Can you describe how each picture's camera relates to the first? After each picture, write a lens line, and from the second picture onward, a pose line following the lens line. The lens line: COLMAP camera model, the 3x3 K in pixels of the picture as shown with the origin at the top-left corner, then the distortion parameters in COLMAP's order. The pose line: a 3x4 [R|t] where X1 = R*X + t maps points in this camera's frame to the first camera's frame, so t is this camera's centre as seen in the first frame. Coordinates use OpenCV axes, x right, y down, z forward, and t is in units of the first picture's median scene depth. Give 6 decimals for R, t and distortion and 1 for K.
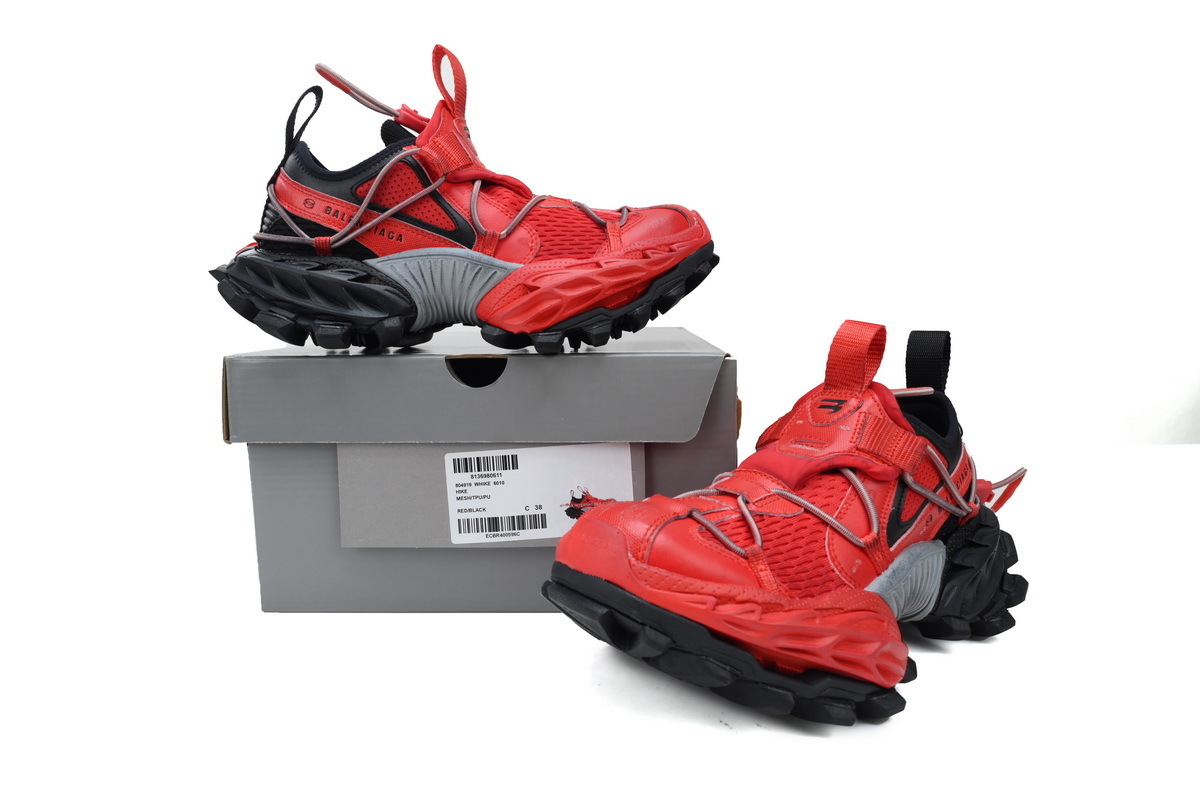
lens RADIAL K [[705.6, 0, 600.0], [0, 705.6, 400.0], [0, 0, 1]] dist [-0.000212, 0.000228]
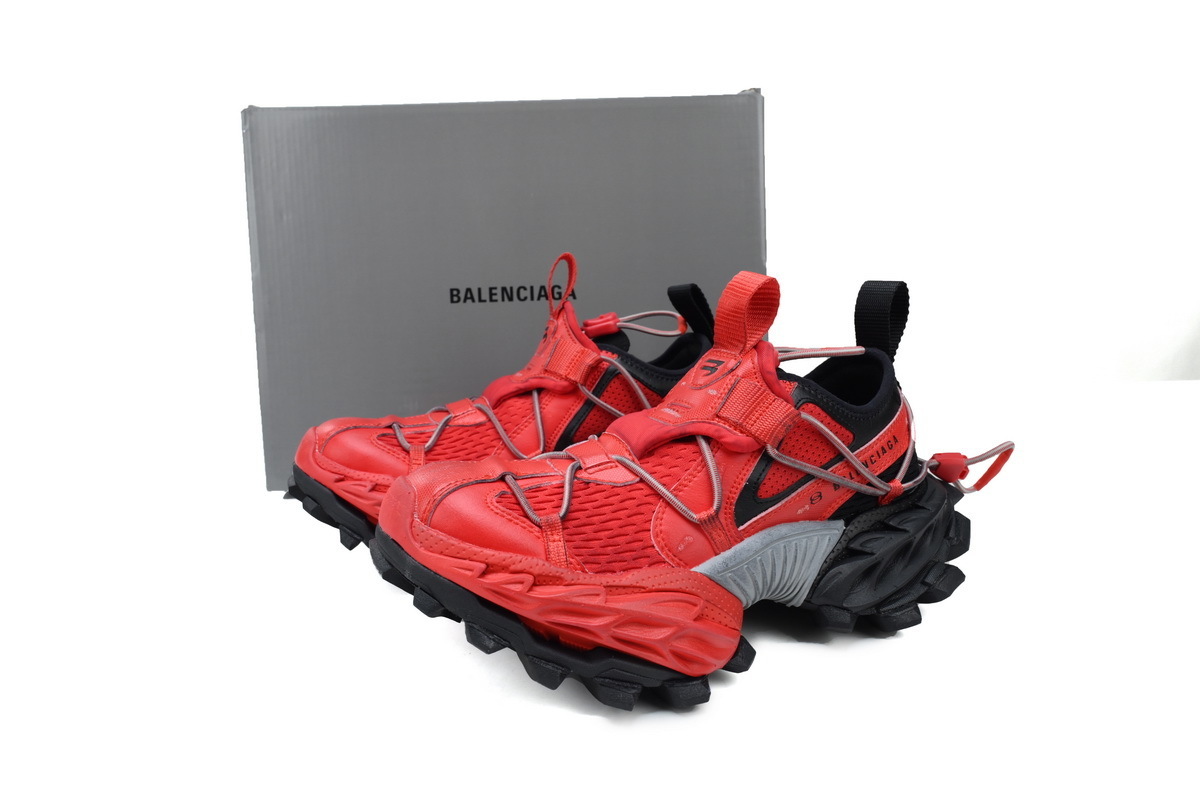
lens RADIAL K [[705.6, 0, 600.0], [0, 705.6, 400.0], [0, 0, 1]] dist [-0.000212, 0.000228]
pose [[0.972853, 0.031298, -0.229300, 0.453195], [-0.013359, 0.996755, 0.079375, -0.022264], [0.231040, -0.074157, 0.970114, 0.093717]]
